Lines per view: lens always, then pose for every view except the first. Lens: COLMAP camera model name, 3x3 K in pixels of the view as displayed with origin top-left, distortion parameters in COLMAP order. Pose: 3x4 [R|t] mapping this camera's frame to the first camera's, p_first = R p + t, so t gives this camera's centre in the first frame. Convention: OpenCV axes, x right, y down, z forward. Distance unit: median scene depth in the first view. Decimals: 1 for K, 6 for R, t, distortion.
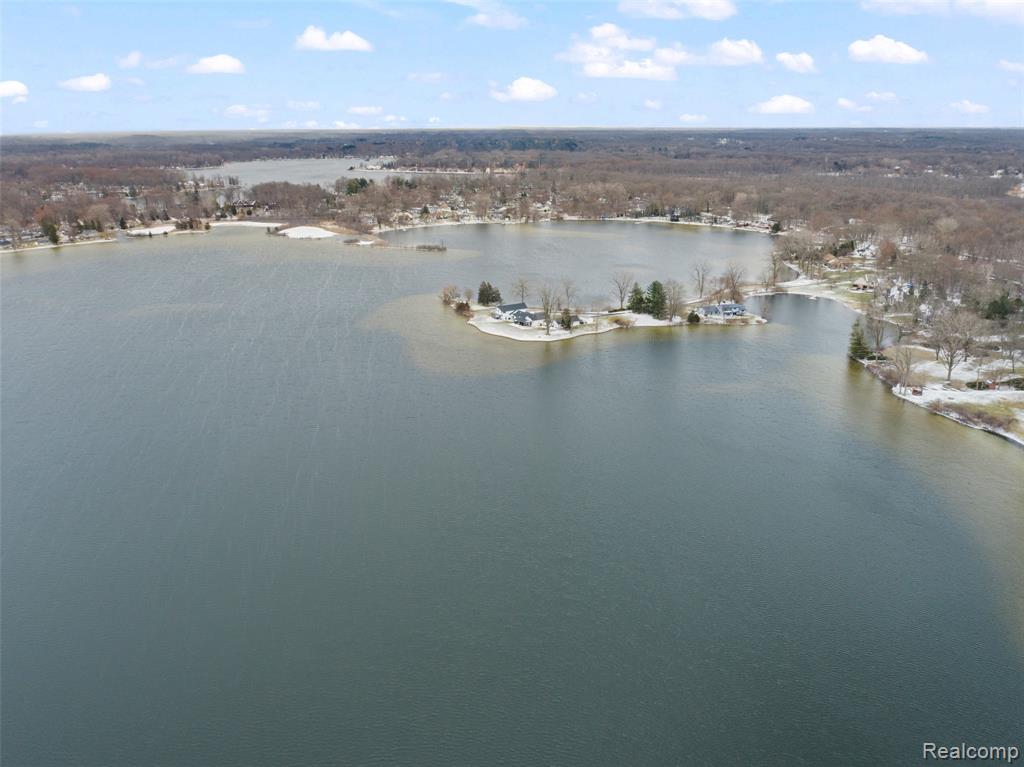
lens RADIAL K [[777.4, 0, 512.0], [0, 777.4, 383.5], [0, 0, 1]] dist [-0.023804, 0.014388]
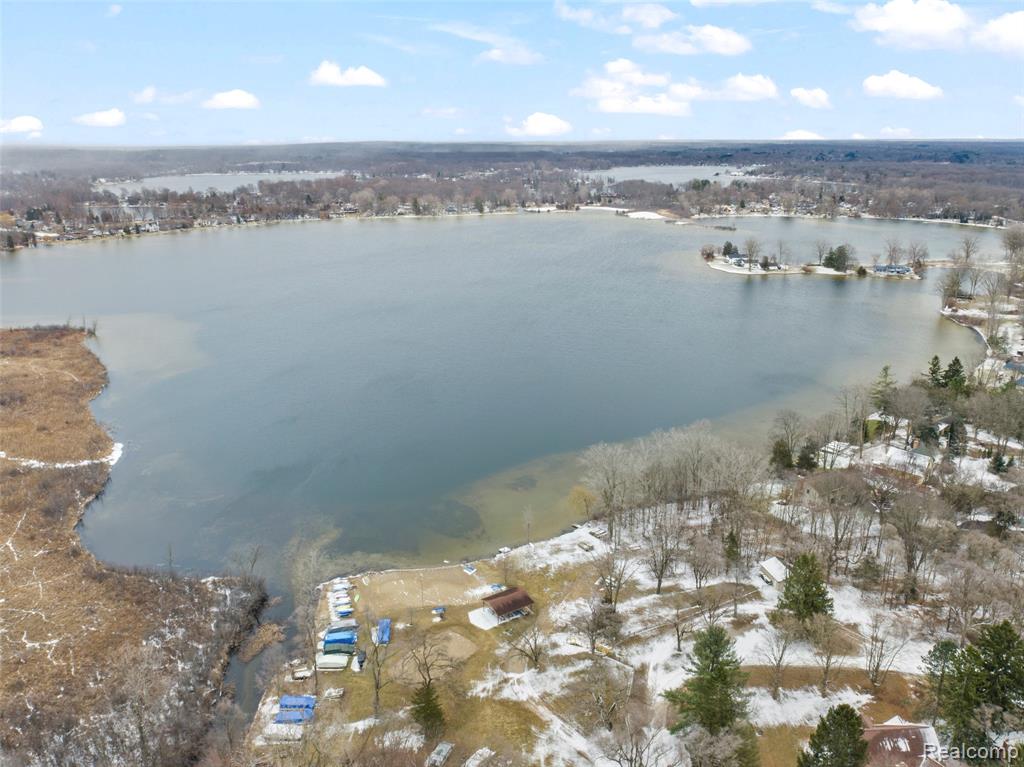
lens RADIAL K [[777.4, 0, 512.0], [0, 777.4, 383.5], [0, 0, 1]] dist [-0.023804, 0.014388]
pose [[0.884244, 0.140255, -0.445468, 0.164655], [-0.145377, 0.989112, 0.022851, 0.091670], [0.443823, 0.044555, 0.895006, -0.282379]]
